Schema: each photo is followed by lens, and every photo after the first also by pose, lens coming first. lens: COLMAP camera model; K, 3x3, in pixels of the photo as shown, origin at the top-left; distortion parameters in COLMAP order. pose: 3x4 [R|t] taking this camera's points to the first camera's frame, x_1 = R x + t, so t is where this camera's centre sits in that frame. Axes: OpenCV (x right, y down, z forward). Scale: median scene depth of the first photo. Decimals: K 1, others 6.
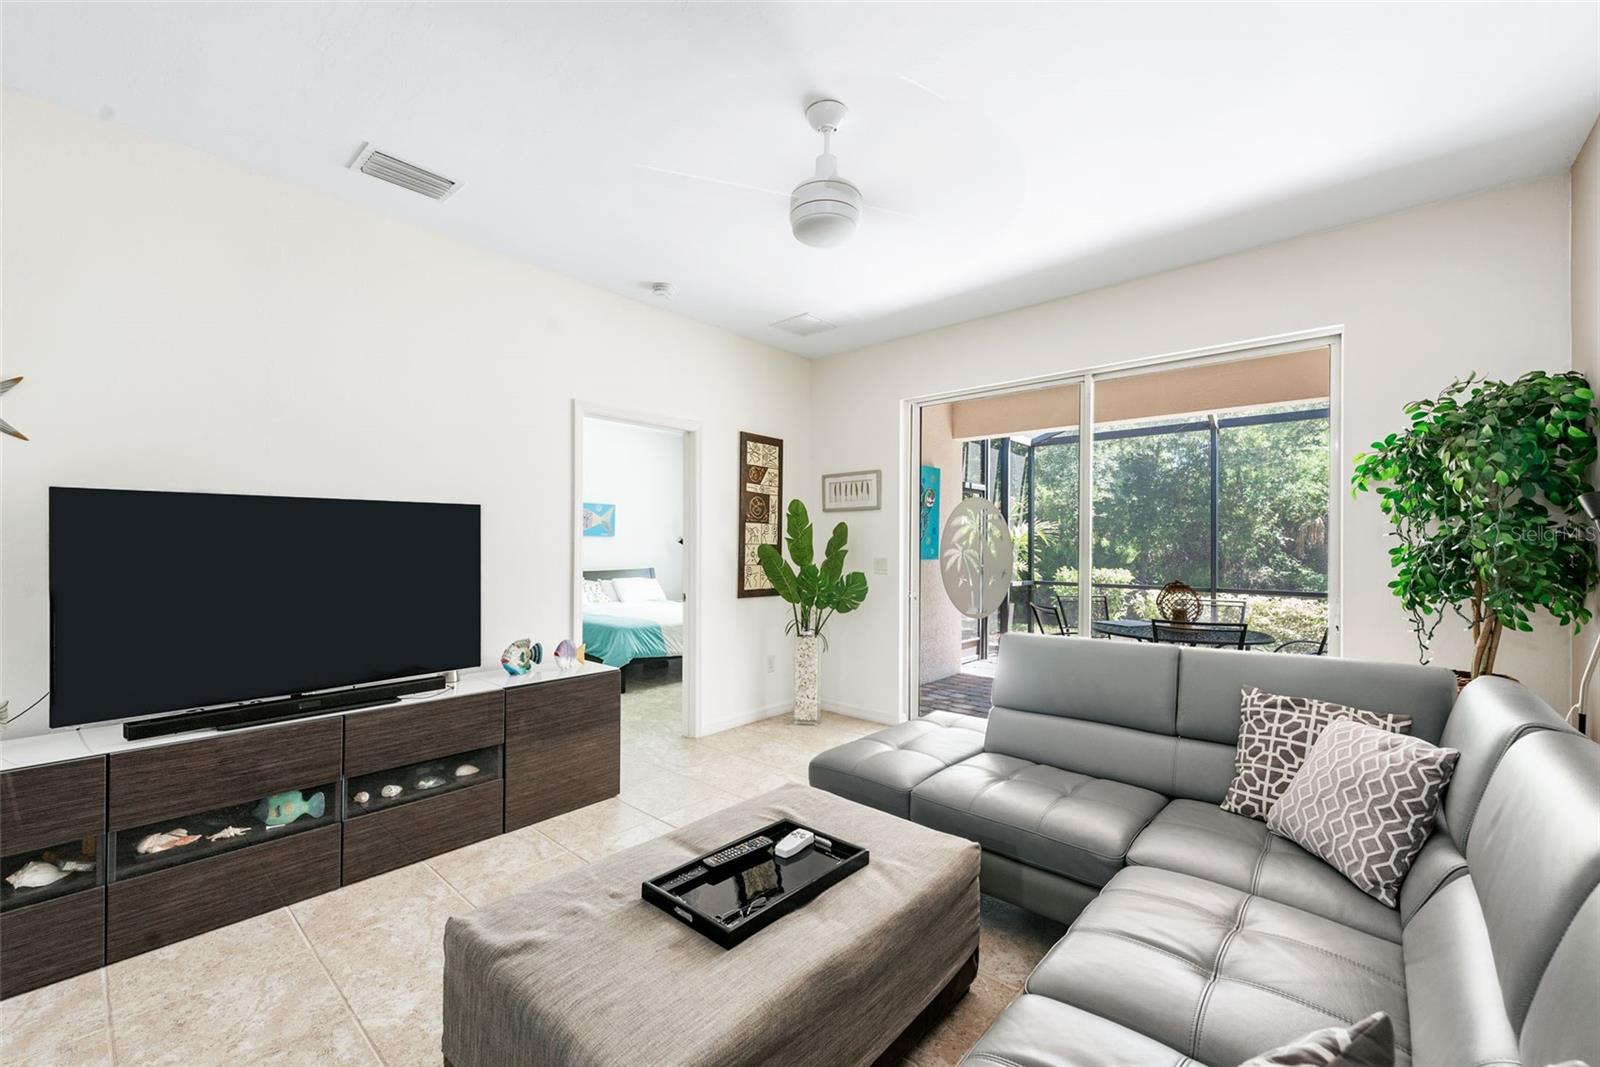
lens RADIAL K [[641.8, 0, 793.7], [0, 641.8, 543.2], [0, 0, 1]] dist [-0.000286, -0.000175]
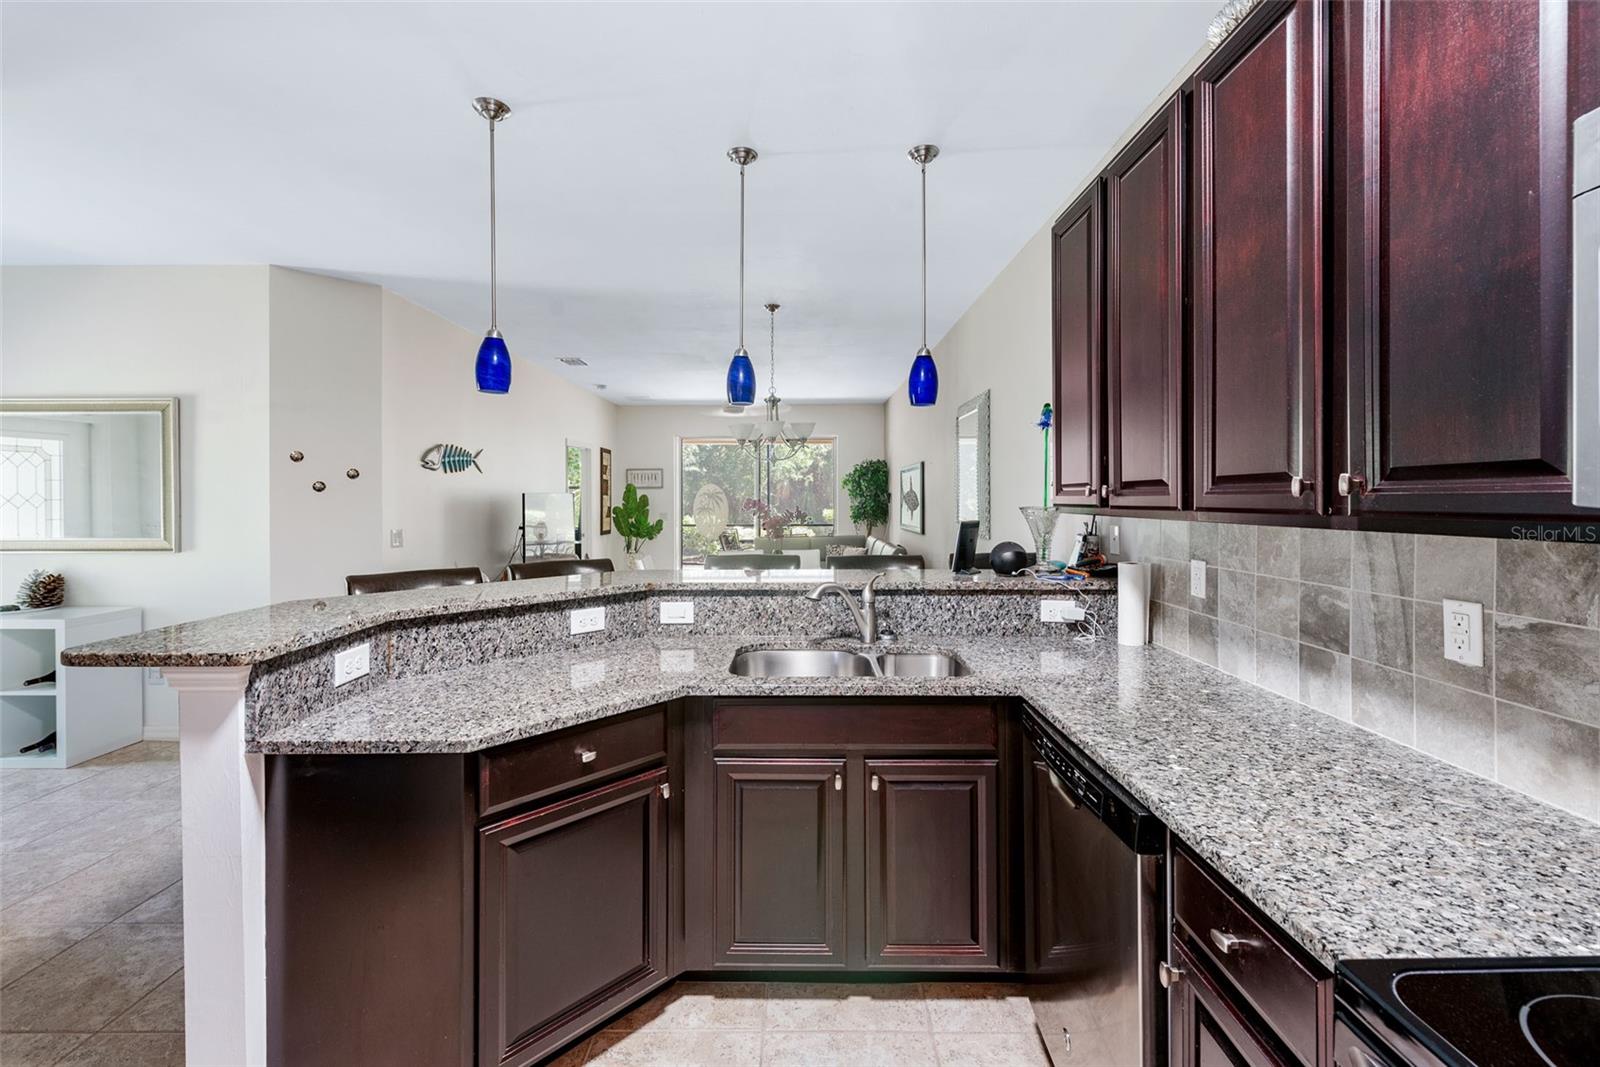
lens RADIAL K [[641.9, 0, 800.2], [0, 641.9, 499.2], [0, 0, 1]] dist [0.000918, 0.000150]
pose [[0.747423, -0.010171, 0.664270, -1.257186], [0.005108, 0.999941, 0.009562, -0.049871], [-0.664328, -0.003754, 0.747432, -1.125834]]
